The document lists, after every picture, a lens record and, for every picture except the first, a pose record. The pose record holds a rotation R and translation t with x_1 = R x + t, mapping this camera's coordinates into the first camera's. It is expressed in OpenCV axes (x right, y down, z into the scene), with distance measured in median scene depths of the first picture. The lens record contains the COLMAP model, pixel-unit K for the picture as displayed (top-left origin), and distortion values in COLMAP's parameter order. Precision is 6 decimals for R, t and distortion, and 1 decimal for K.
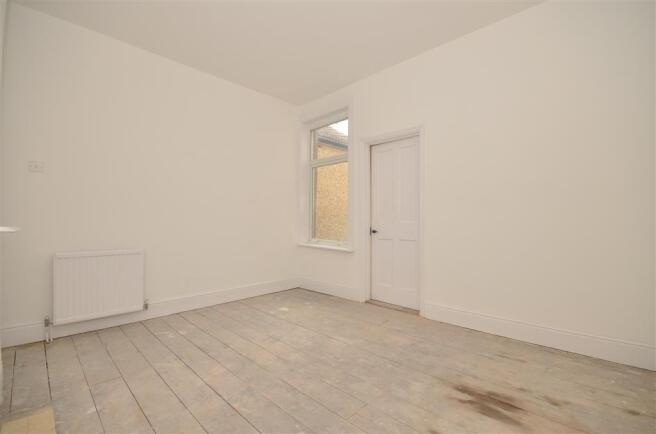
lens RADIAL K [[287.7, 0, 327.8], [0, 287.7, 219.0], [0, 0, 1]] dist [-0.001320, -0.000114]
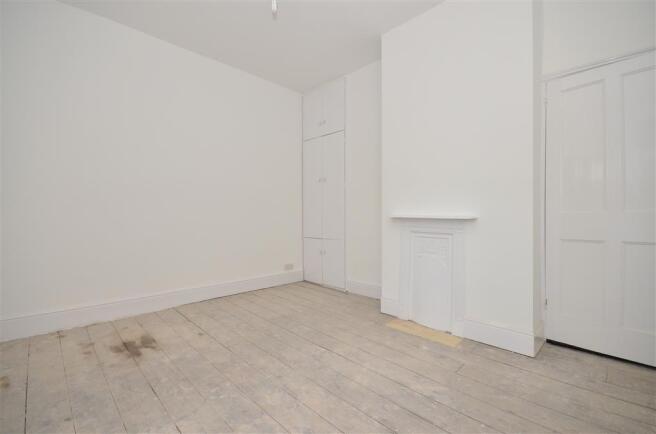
lens RADIAL K [[287.7, 0, 328.2], [0, 287.7, 216.5], [0, 0, 1]] dist [-0.001320, -0.000114]
pose [[-0.999957, -0.003091, 0.008776, -0.316263], [-0.003122, 0.999989, -0.003494, 0.029068], [-0.008765, -0.003521, -0.999955, 2.106312]]
